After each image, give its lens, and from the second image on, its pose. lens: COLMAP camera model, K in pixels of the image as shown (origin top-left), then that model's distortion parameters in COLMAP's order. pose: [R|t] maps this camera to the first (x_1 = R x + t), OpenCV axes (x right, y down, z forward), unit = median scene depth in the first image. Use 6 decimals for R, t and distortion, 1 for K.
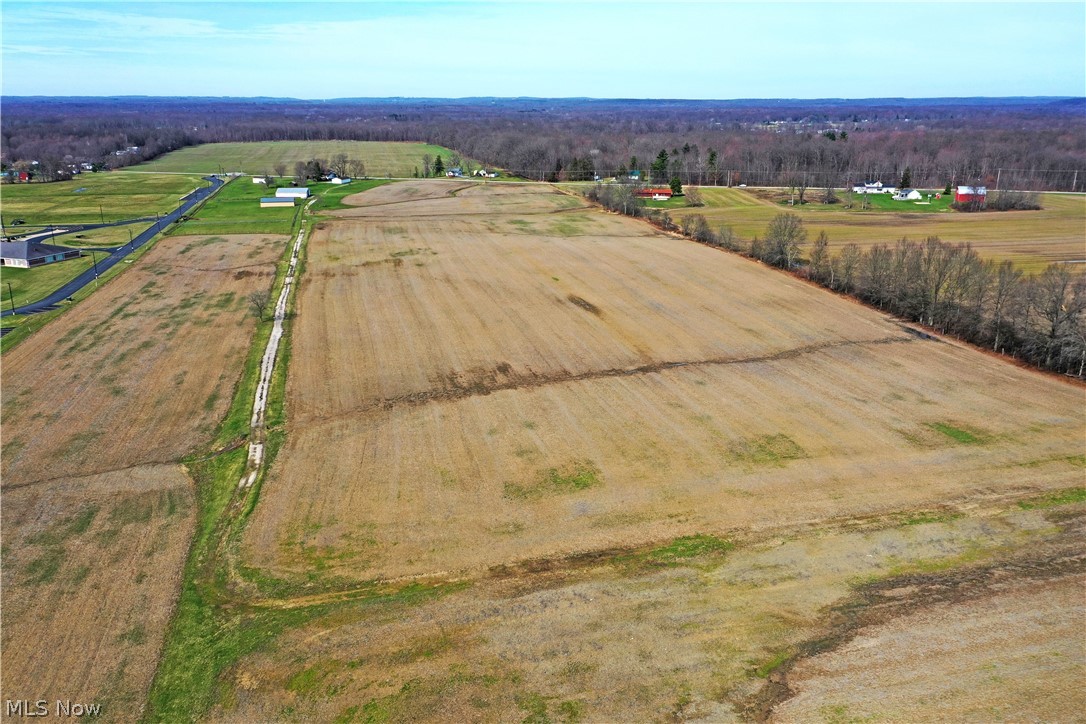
lens RADIAL K [[856.0, 0, 543.0], [0, 856.0, 362.0], [0, 0, 1]] dist [0.009220, 0.001521]
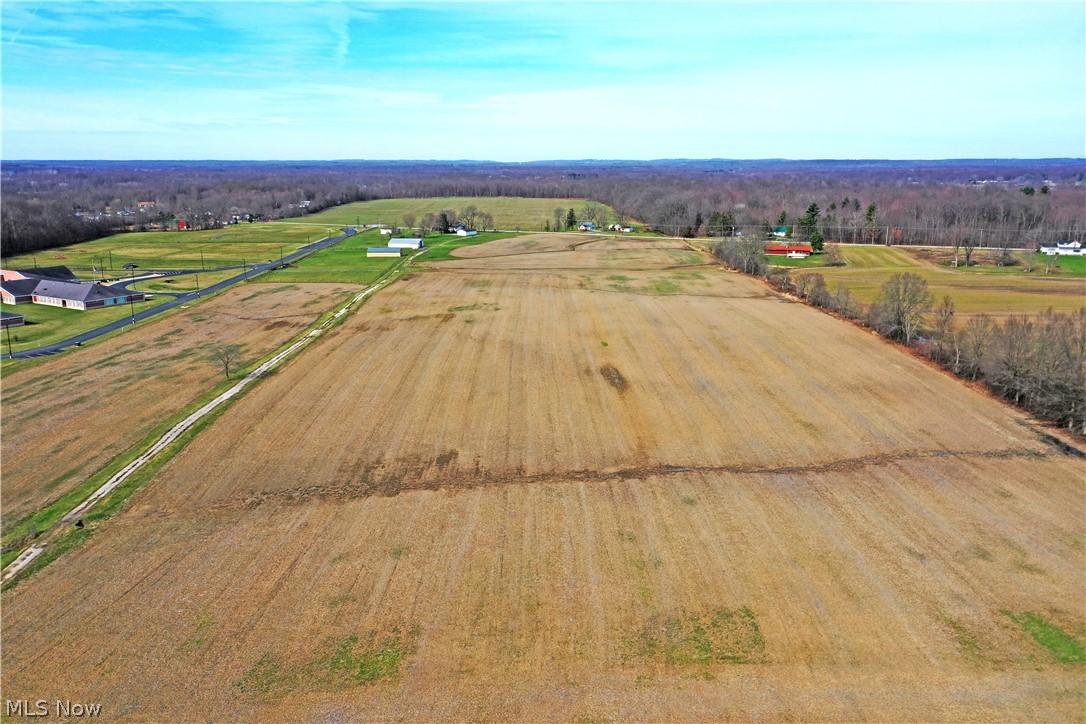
lens RADIAL K [[860.3, 0, 543.0], [0, 860.3, 362.0], [0, 0, 1]] dist [0.011595, 0.003296]
pose [[0.976757, 0.045862, -0.209386, 0.114347], [-0.060118, 0.996250, -0.062230, -0.021000], [0.205747, 0.073372, 0.975851, 0.152592]]
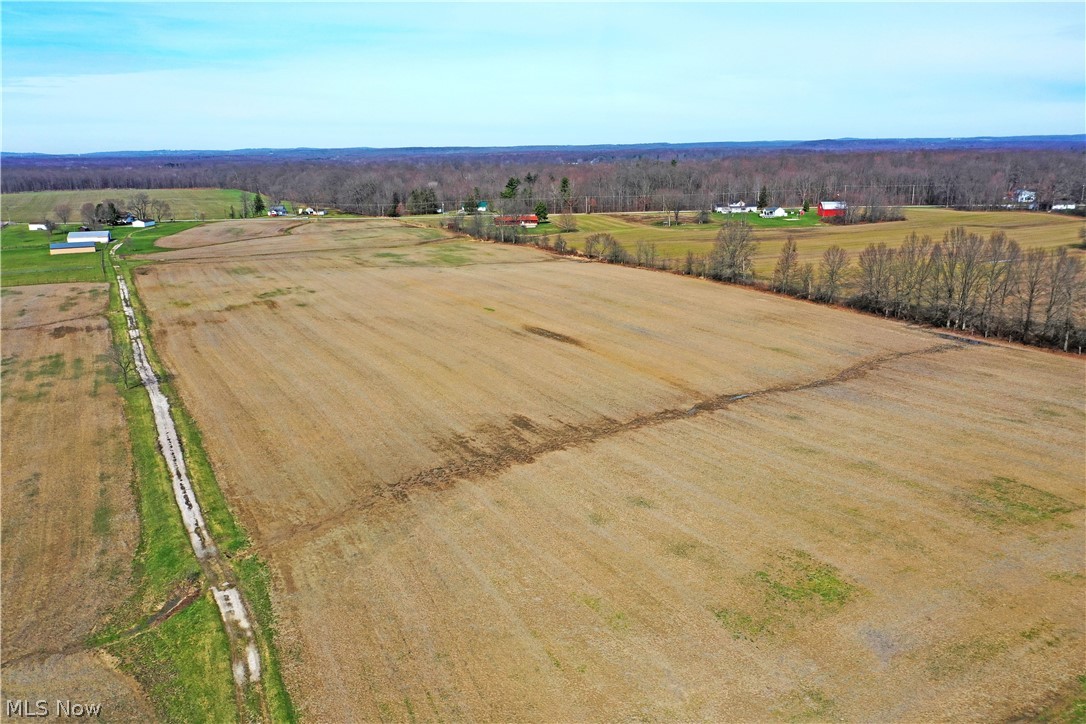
lens RADIAL K [[856.0, 0, 543.0], [0, 856.0, 362.0], [0, 0, 1]] dist [0.009220, 0.001521]
pose [[0.969842, -0.075110, 0.231873, -0.112476], [0.087324, 0.995258, -0.042854, -0.006395], [-0.227555, 0.061810, 0.971802, 0.169847]]
